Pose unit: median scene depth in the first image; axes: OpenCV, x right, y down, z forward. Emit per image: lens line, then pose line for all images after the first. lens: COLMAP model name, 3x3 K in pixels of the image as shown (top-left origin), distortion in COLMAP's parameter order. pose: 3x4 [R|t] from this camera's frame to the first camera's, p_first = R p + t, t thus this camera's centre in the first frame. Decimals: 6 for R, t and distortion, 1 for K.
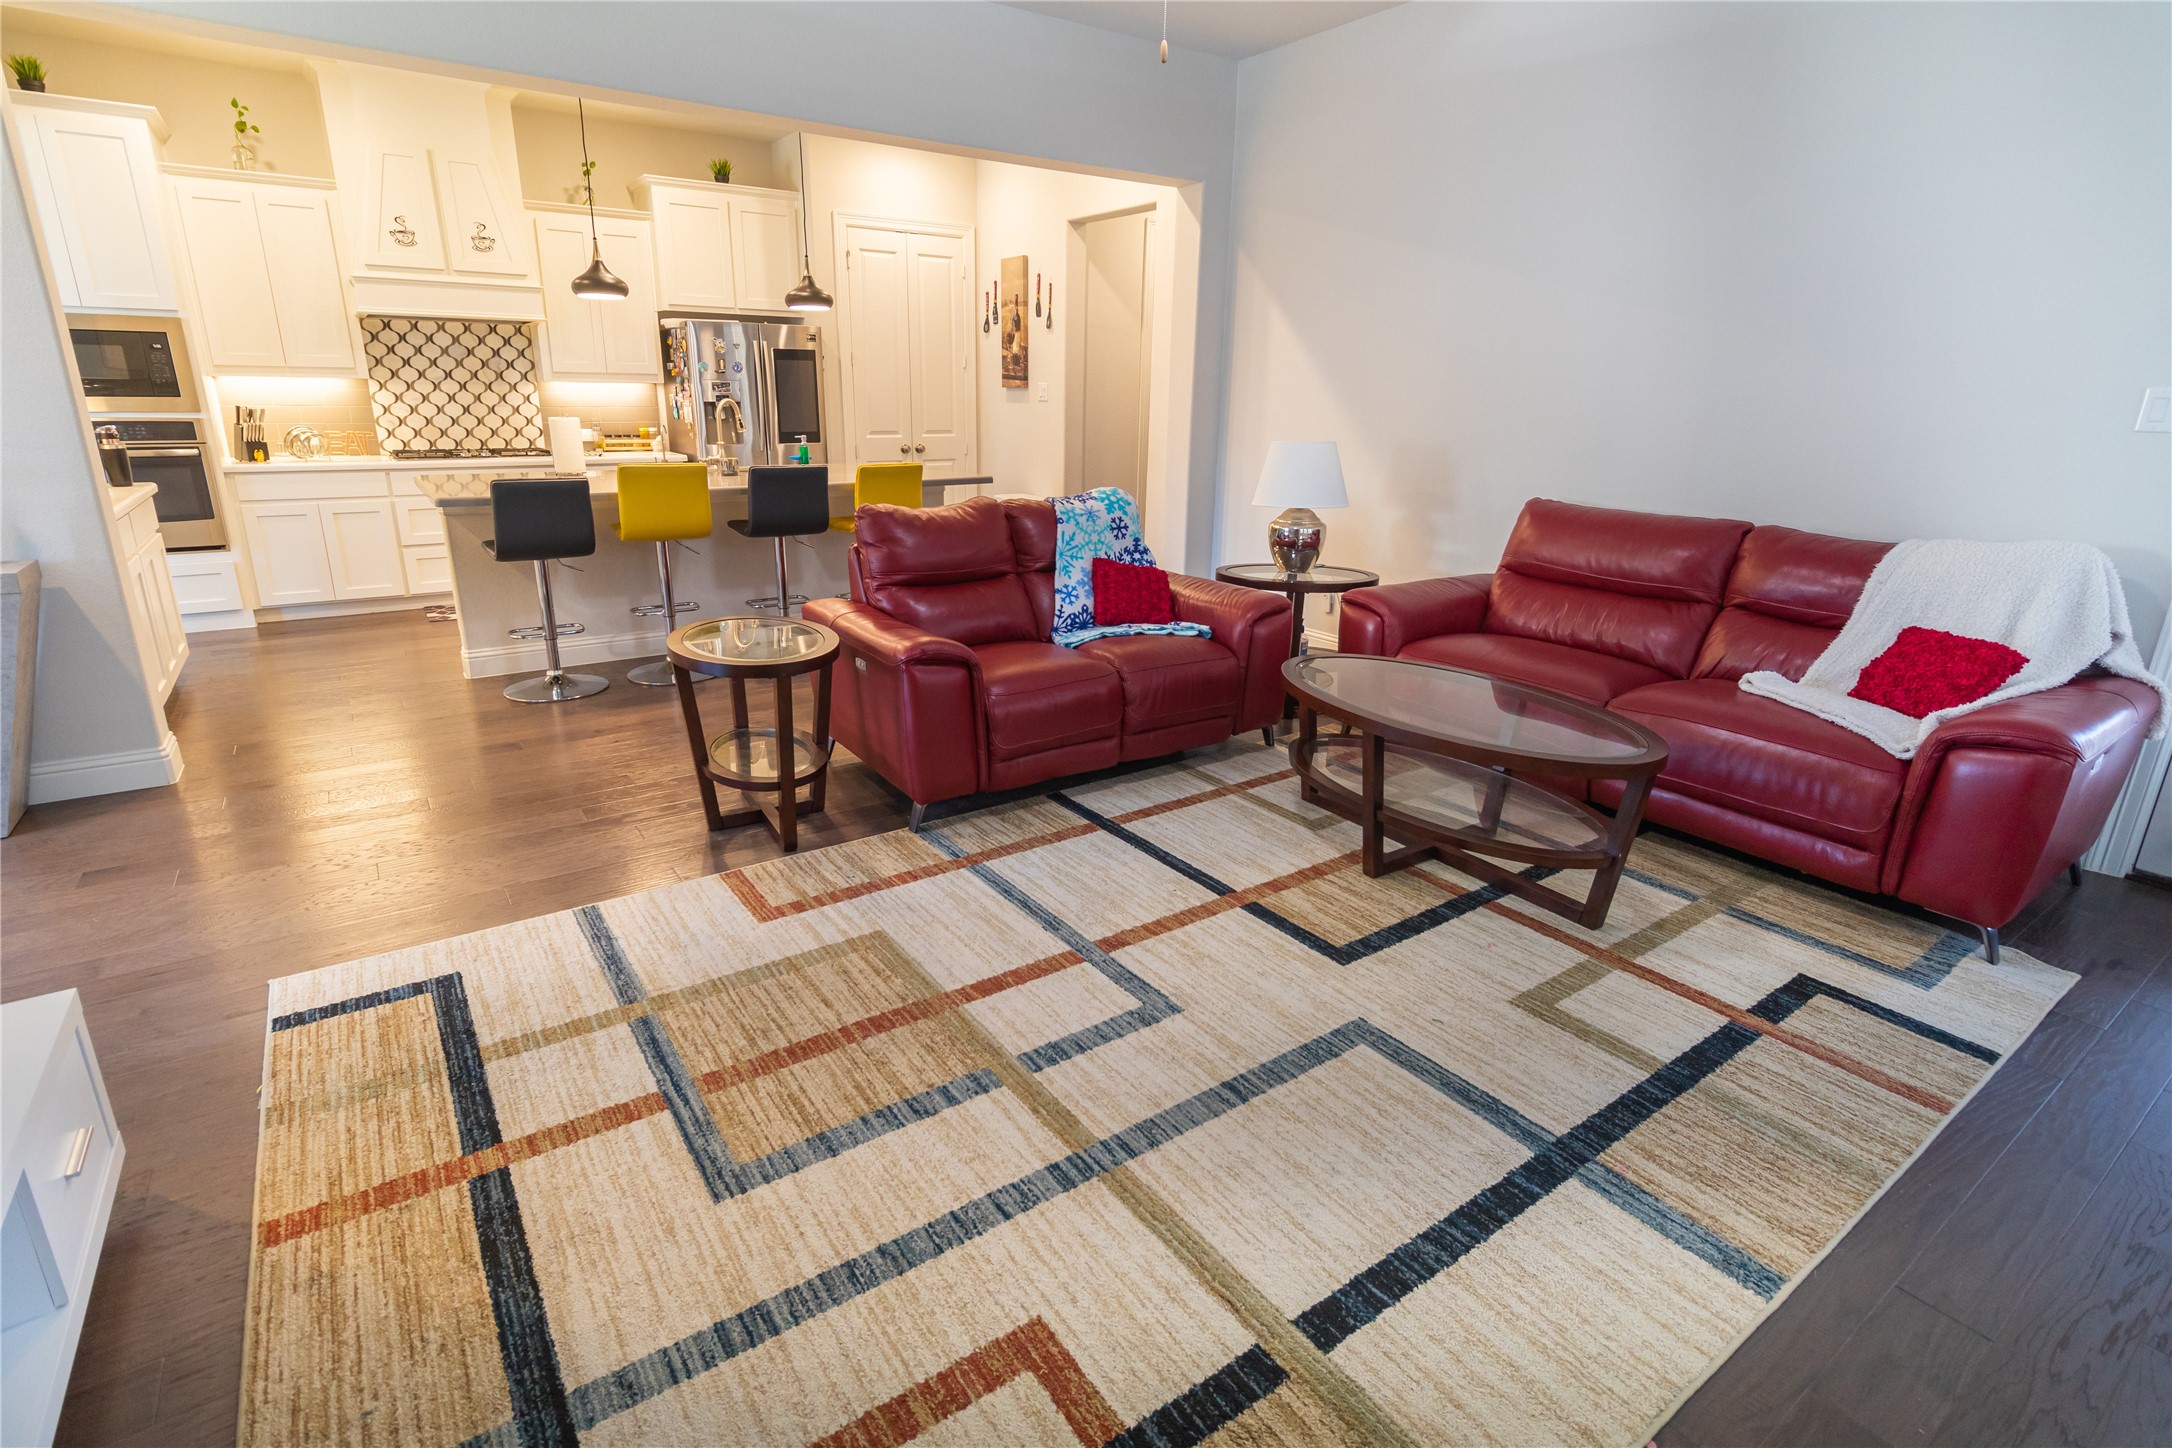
lens RADIAL K [[1052.5, 0, 1090.2], [0, 1052.5, 710.2], [0, 0, 1]] dist [0.000524, 0.002210]
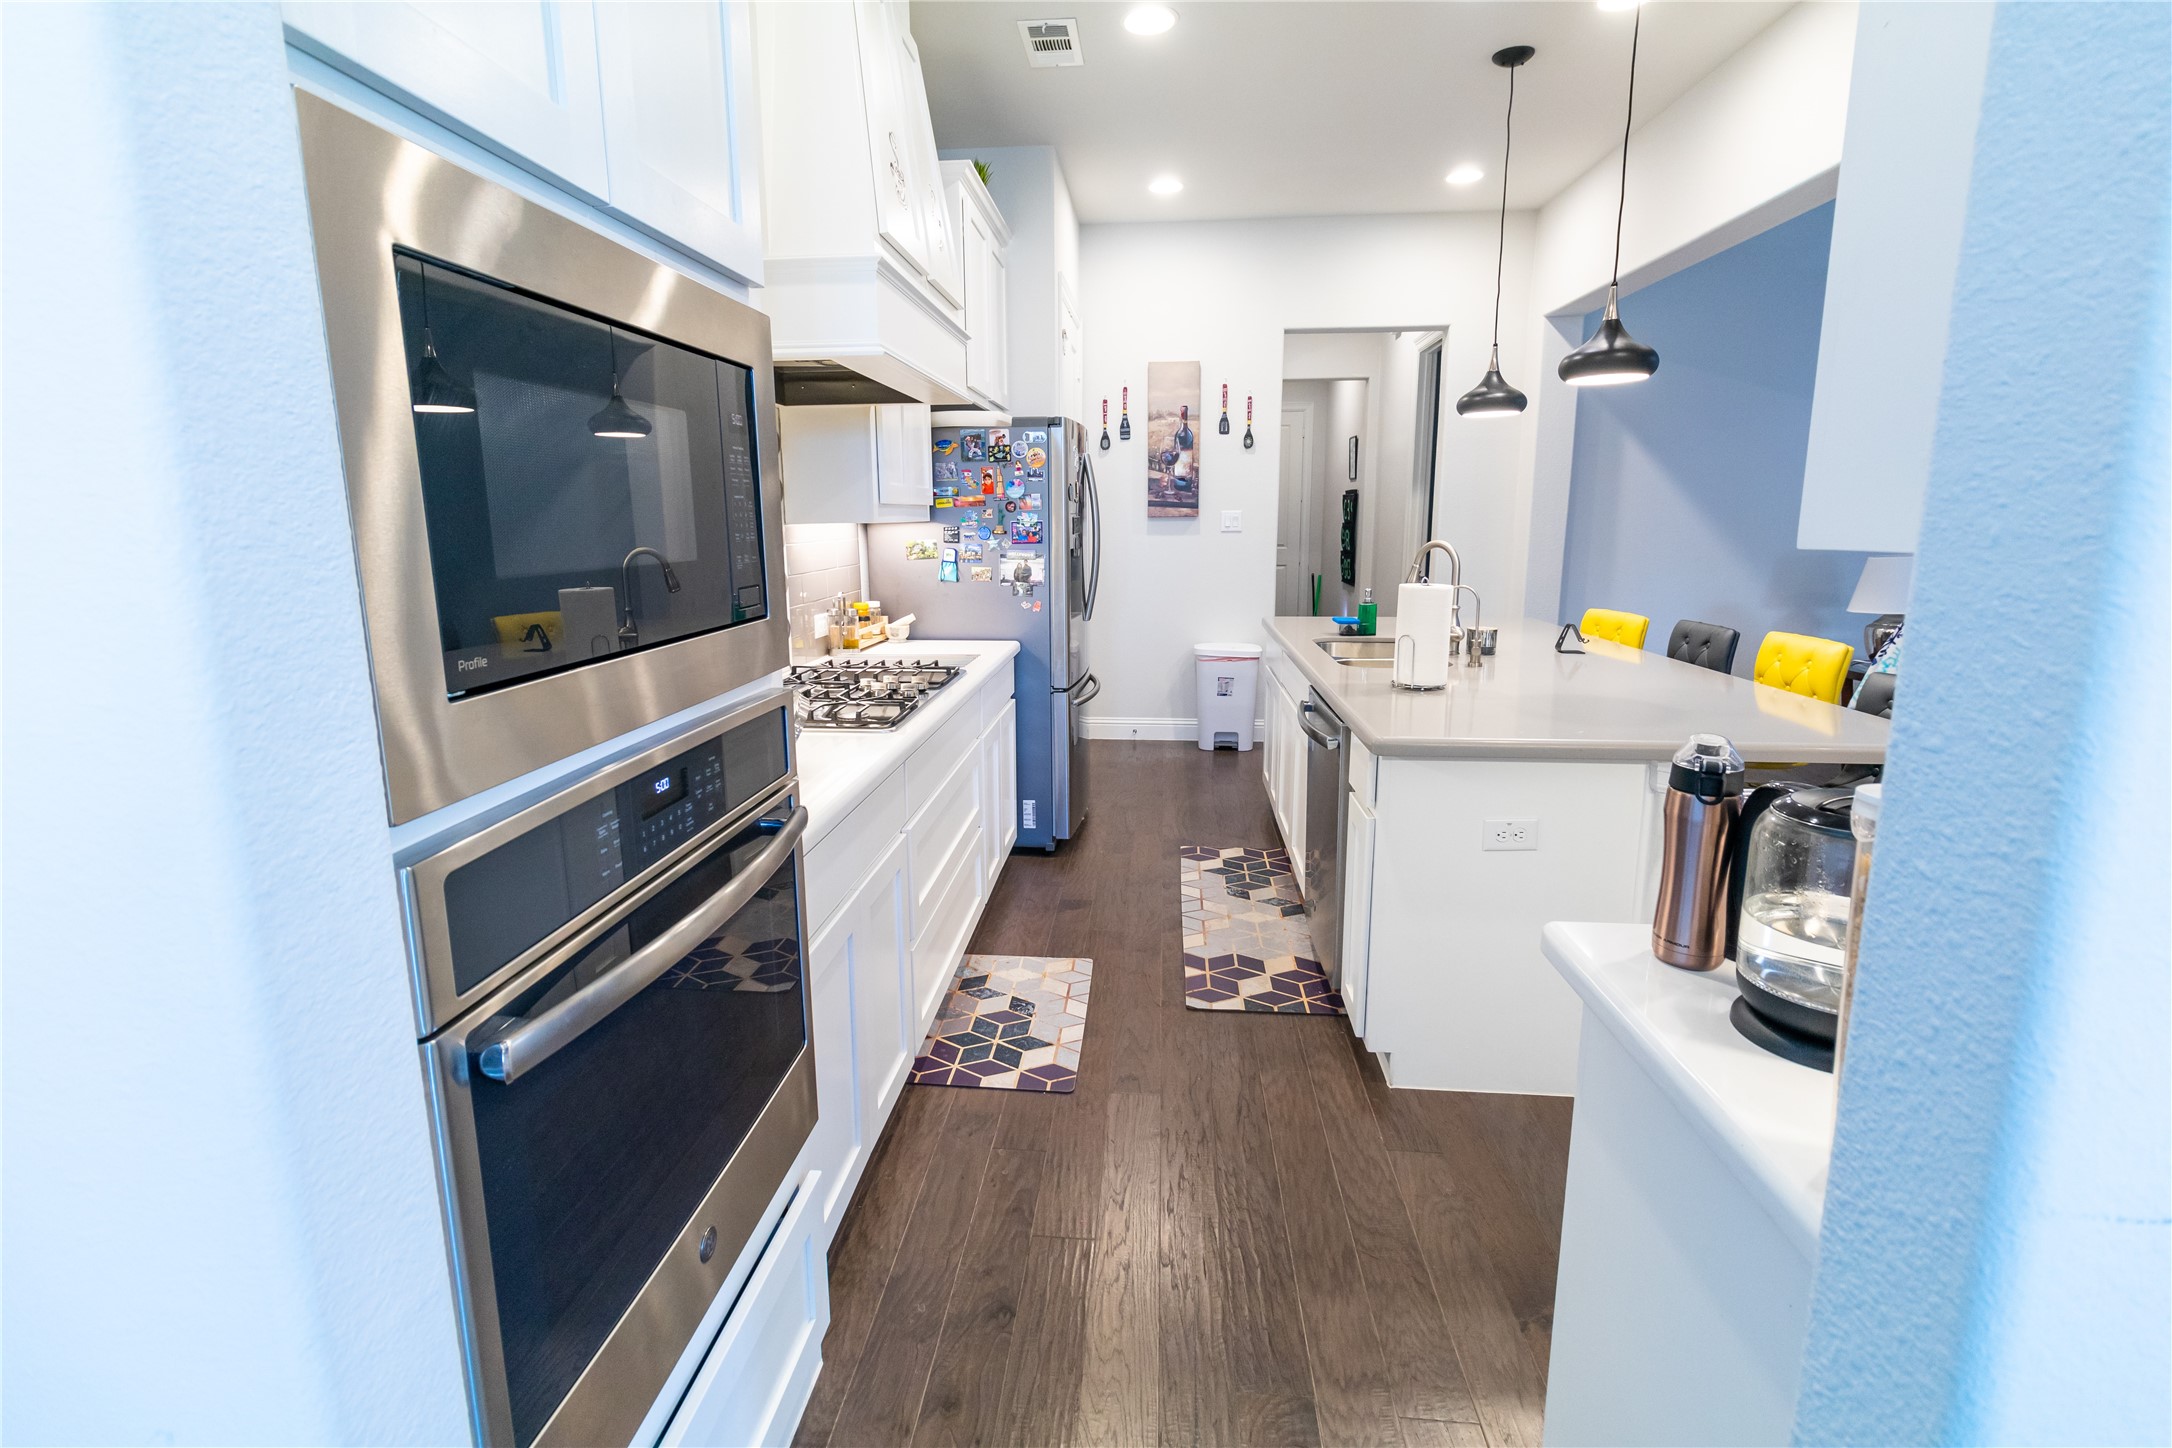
lens RADIAL K [[1008.8, 0, 1077.6], [0, 1008.8, 701.8], [0, 0, 1]] dist [0.000120, 0.001283]
pose [[0.645376, -0.156641, 0.747631, -2.154255], [0.237906, 0.971286, -0.001866, -0.552540], [-0.725872, 0.179071, 0.664111, 1.684740]]
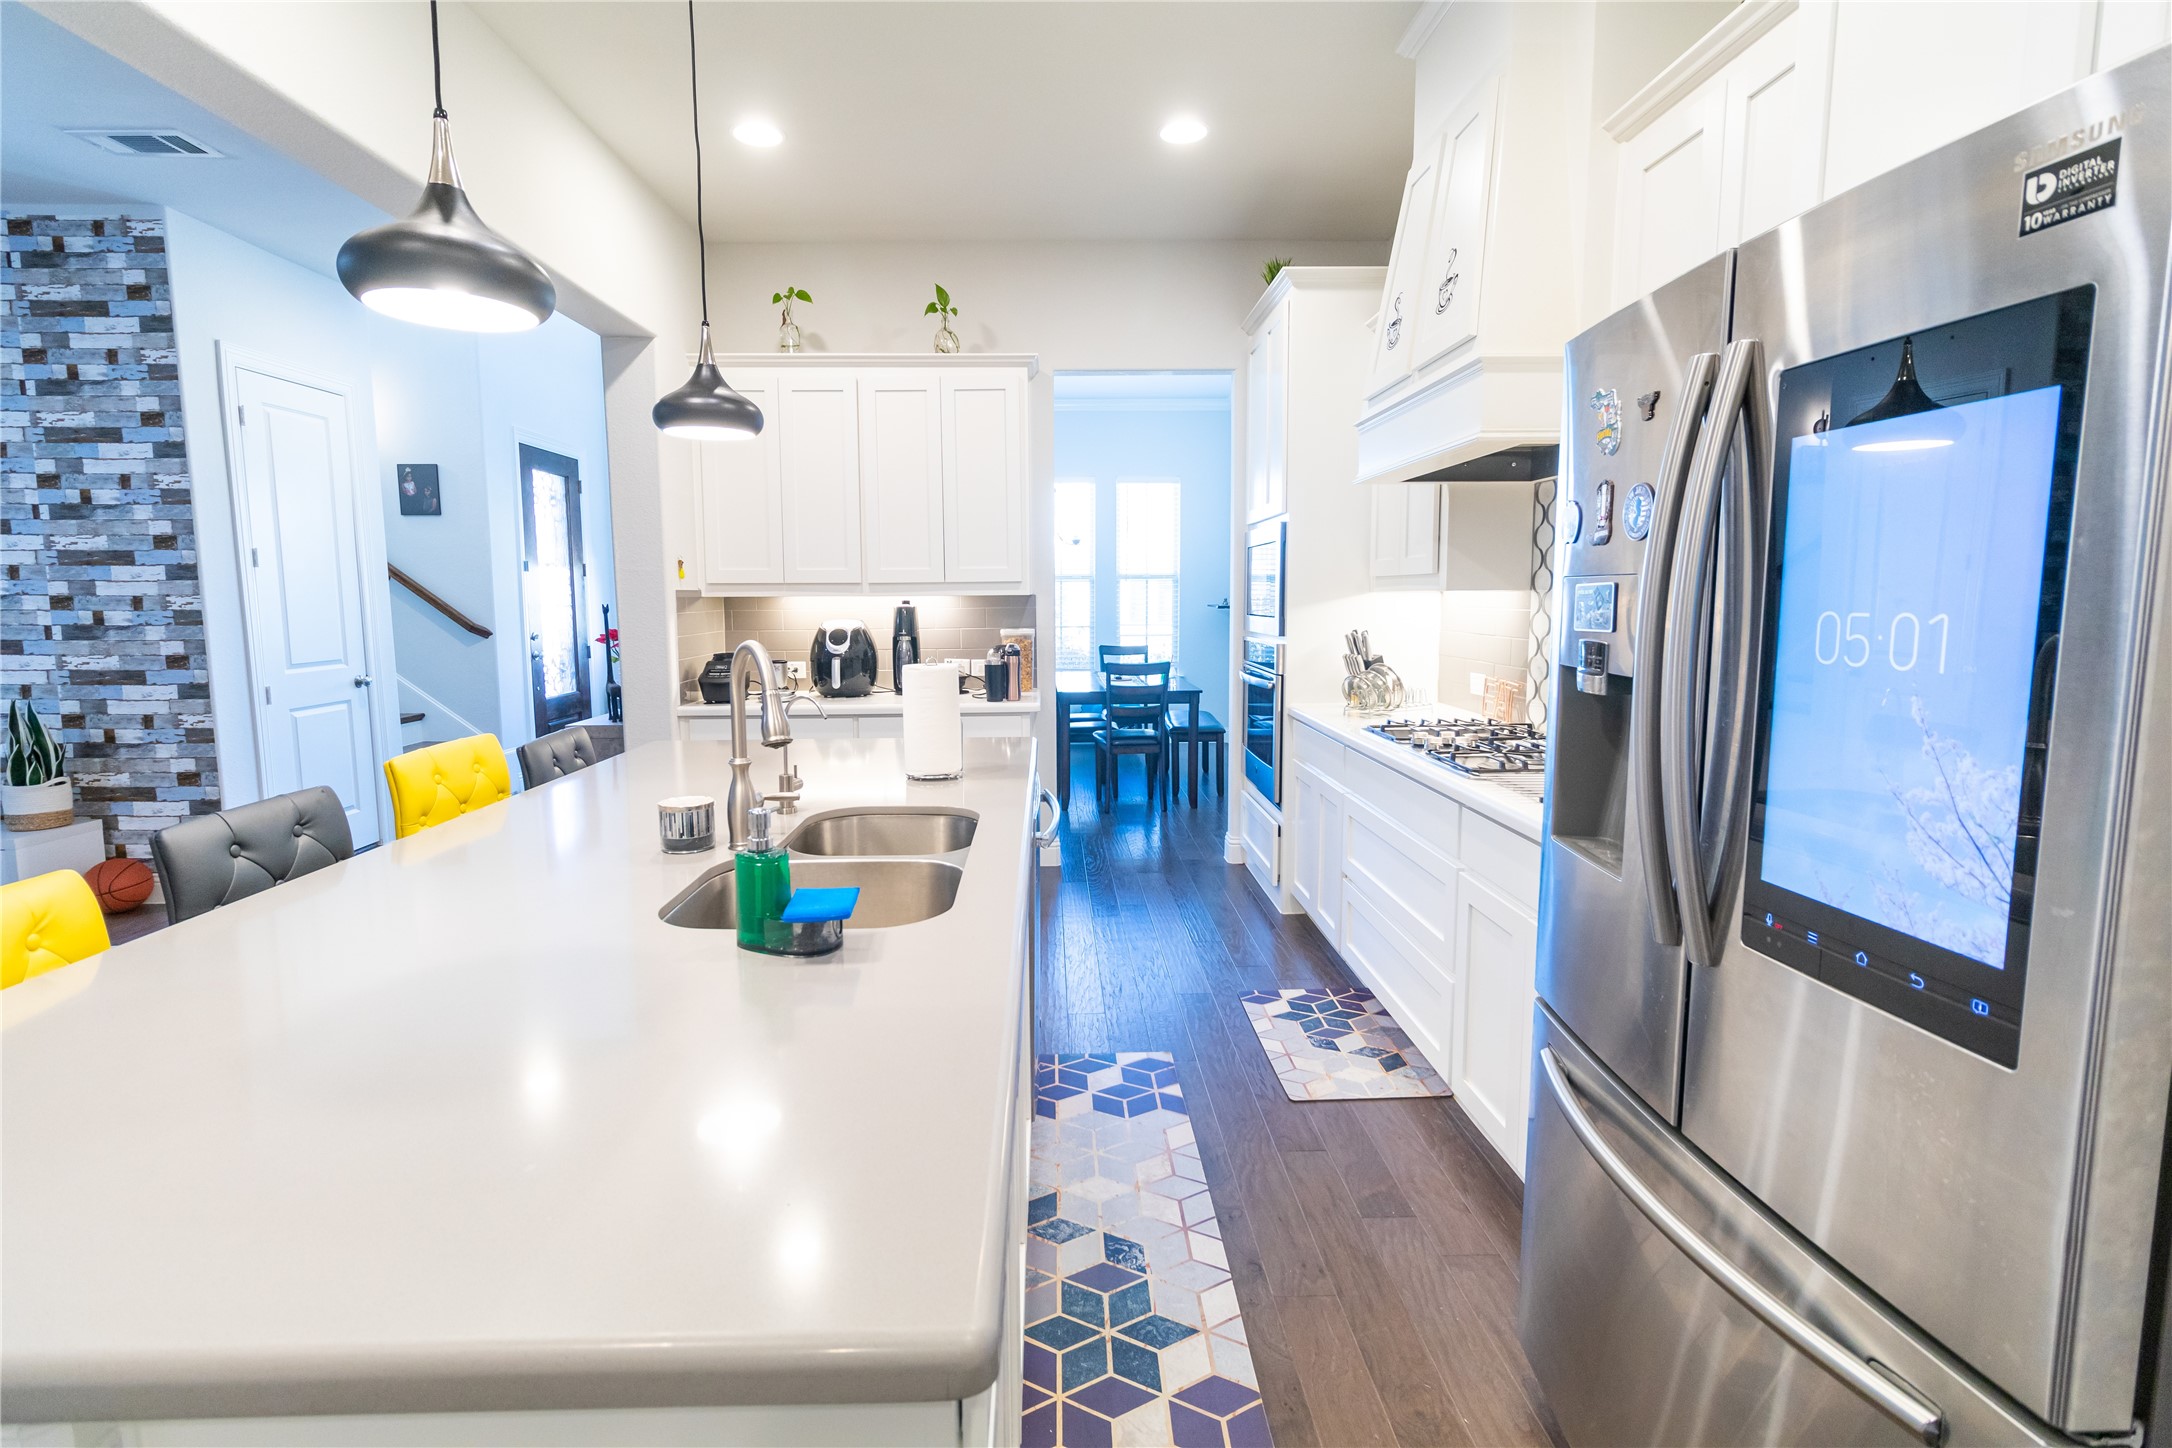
lens RADIAL K [[1008.9, 0, 1077.7], [0, 1008.9, 699.0], [0, 0, 1]] dist [-0.000165, 0.001488]
pose [[-0.553270, 0.078422, -0.829303, -0.282619], [-0.244558, 0.936395, 0.251706, -0.851615], [0.796294, 0.342074, -0.498900, 2.764790]]
